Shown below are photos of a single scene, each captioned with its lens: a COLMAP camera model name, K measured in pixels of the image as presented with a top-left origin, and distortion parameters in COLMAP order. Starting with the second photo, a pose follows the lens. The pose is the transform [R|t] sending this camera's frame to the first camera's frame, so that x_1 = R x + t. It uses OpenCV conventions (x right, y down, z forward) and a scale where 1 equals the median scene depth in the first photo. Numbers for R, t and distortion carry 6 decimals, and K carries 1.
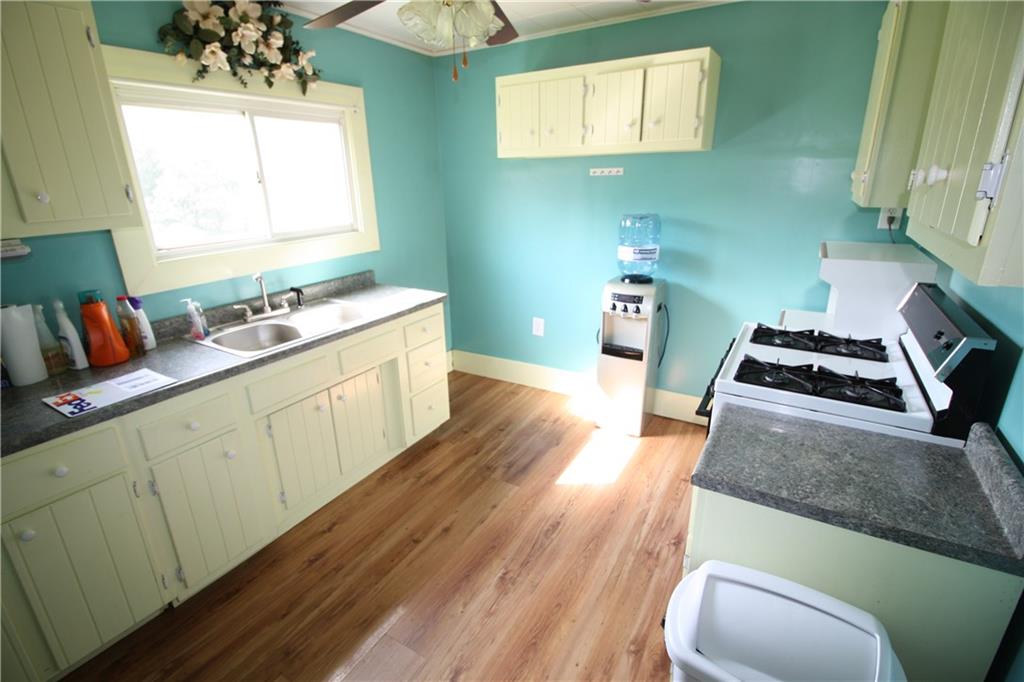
lens RADIAL K [[489.0, 0, 510.3], [0, 489.0, 339.2], [0, 0, 1]] dist [-0.000730, -0.000092]
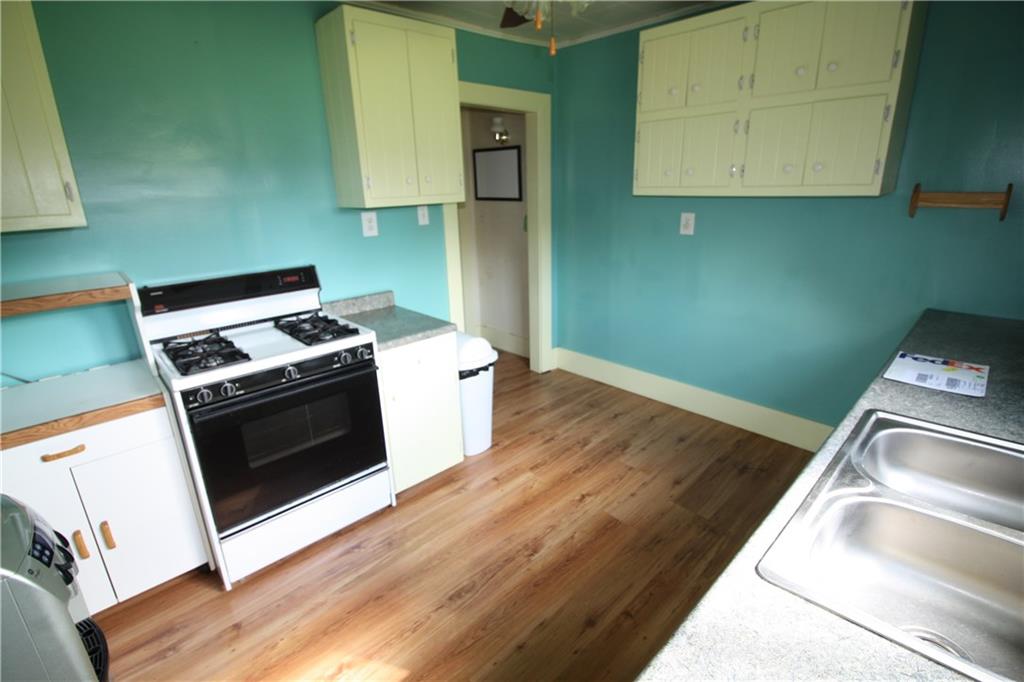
lens RADIAL K [[489.0, 0, 513.0], [0, 489.0, 339.8], [0, 0, 1]] dist [-0.000730, -0.000092]
pose [[-0.965390, -0.030037, 0.259075, -0.233429], [0.130099, 0.805474, 0.578174, -0.500285], [-0.226045, 0.591869, -0.773689, 1.589832]]
